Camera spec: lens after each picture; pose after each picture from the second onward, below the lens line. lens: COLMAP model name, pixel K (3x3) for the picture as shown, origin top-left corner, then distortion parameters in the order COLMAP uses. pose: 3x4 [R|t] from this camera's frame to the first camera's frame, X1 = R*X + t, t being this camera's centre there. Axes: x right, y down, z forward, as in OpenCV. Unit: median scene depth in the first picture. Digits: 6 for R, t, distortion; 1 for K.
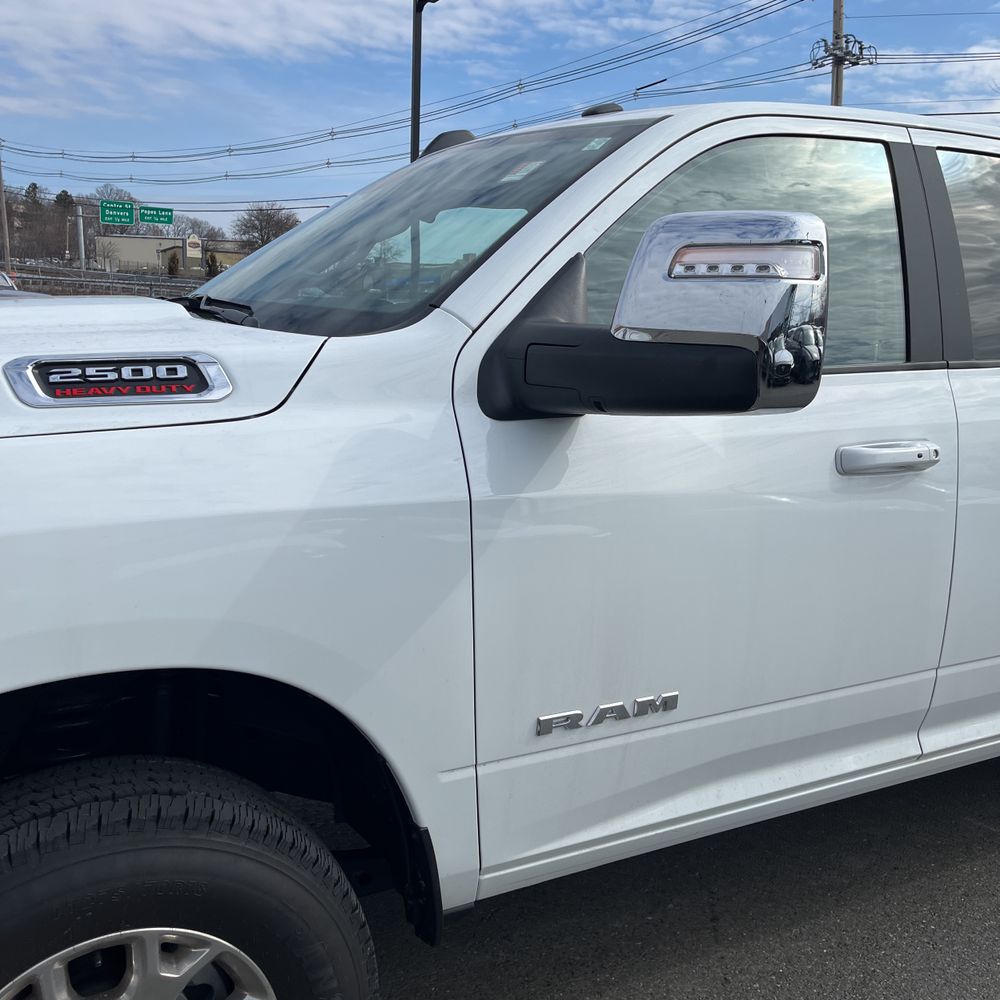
lens RADIAL K [[1009.8, 0, 494.2], [0, 1009.8, 501.2], [0, 0, 1]] dist [0.034394, 0.000000]
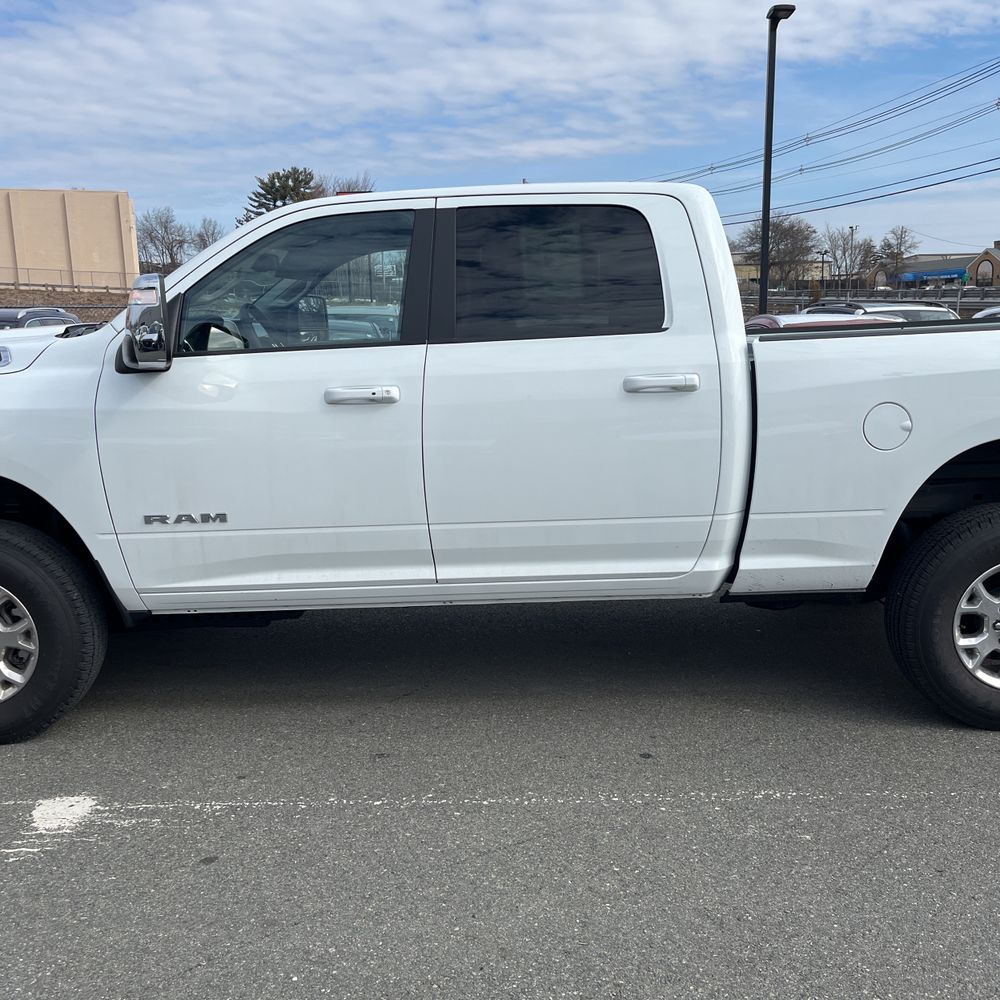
lens RADIAL K [[1009.8, 0, 507.9], [0, 1009.8, 517.4], [0, 0, 1]] dist [0.034394, 0.000000]
pose [[0.883563, 0.039395, -0.466653, 1.367307], [-0.037149, 0.999211, 0.014015, 0.129504], [0.466837, 0.004952, 0.884330, -0.416839]]
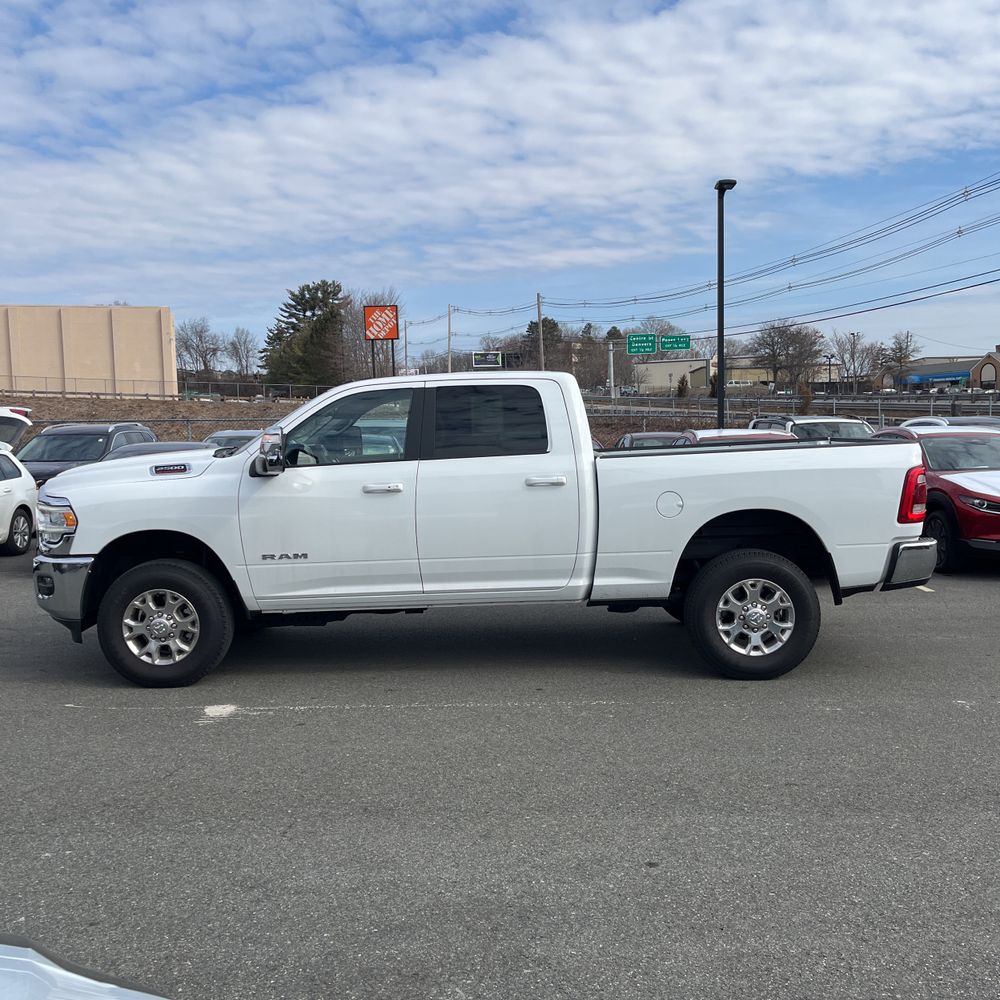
lens RADIAL K [[1009.8, 0, 497.0], [0, 1009.8, 498.2], [0, 0, 1]] dist [0.034394, 0.000000]
pose [[0.868414, -0.017602, -0.495527, 2.180117], [-0.037385, 0.994201, -0.100833, 0.285136], [0.494428, 0.106090, 0.862720, -1.514841]]
